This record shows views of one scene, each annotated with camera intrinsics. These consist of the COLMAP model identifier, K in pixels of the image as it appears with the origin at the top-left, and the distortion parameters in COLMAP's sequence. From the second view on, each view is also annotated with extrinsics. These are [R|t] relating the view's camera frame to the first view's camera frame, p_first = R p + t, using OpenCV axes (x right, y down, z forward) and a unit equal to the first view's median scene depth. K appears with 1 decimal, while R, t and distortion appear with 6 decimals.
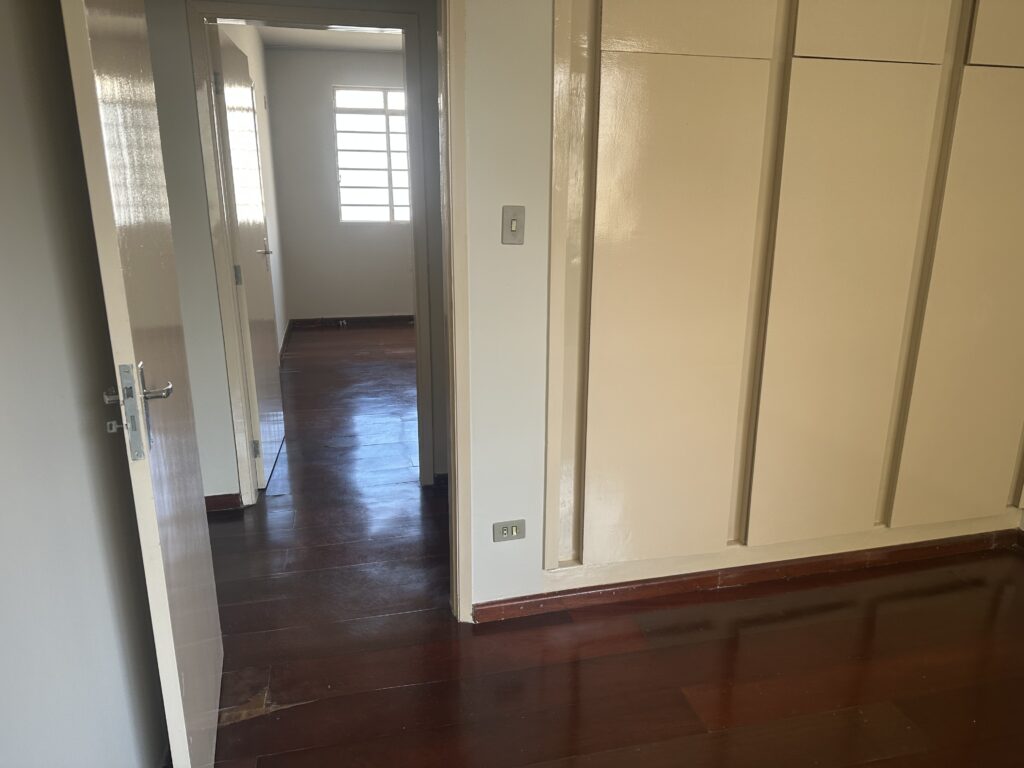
lens RADIAL K [[711.1, 0, 507.7], [0, 711.1, 385.5], [0, 0, 1]] dist [-0.001146, -0.019093]
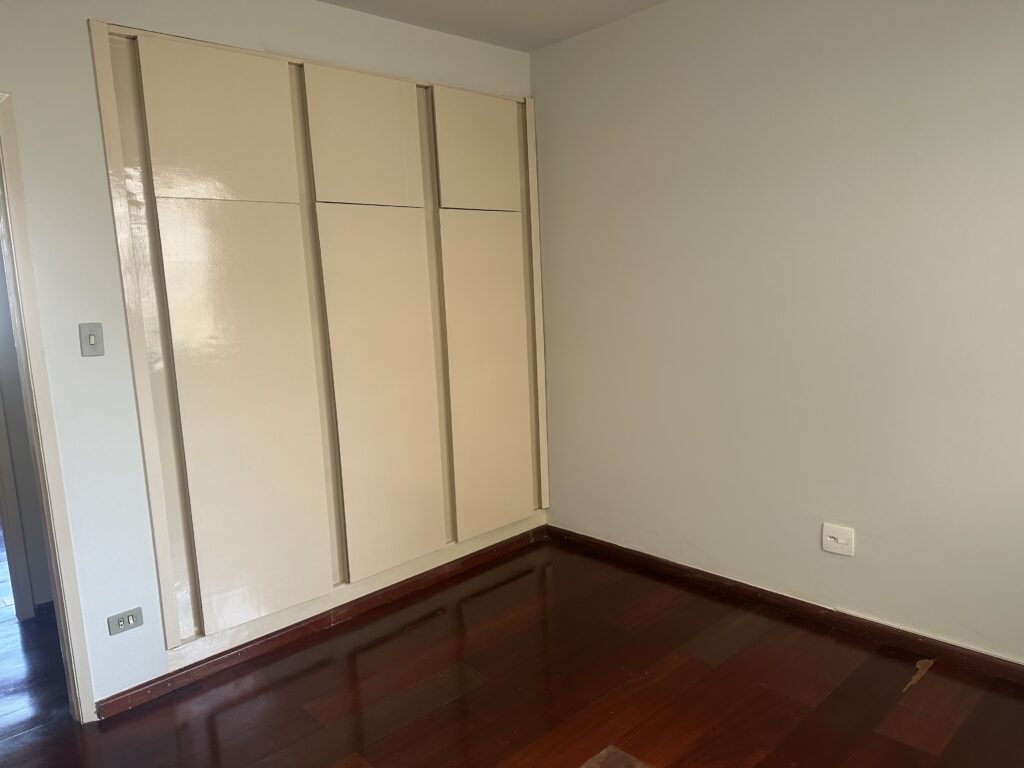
lens RADIAL K [[711.1, 0, 522.9], [0, 711.1, 381.1], [0, 0, 1]] dist [-0.001146, -0.019093]
pose [[0.853927, -0.111485, 0.508310, 0.011005], [0.187793, 0.976981, -0.101204, 0.071132], [-0.485326, 0.181878, 0.855207, -0.249486]]
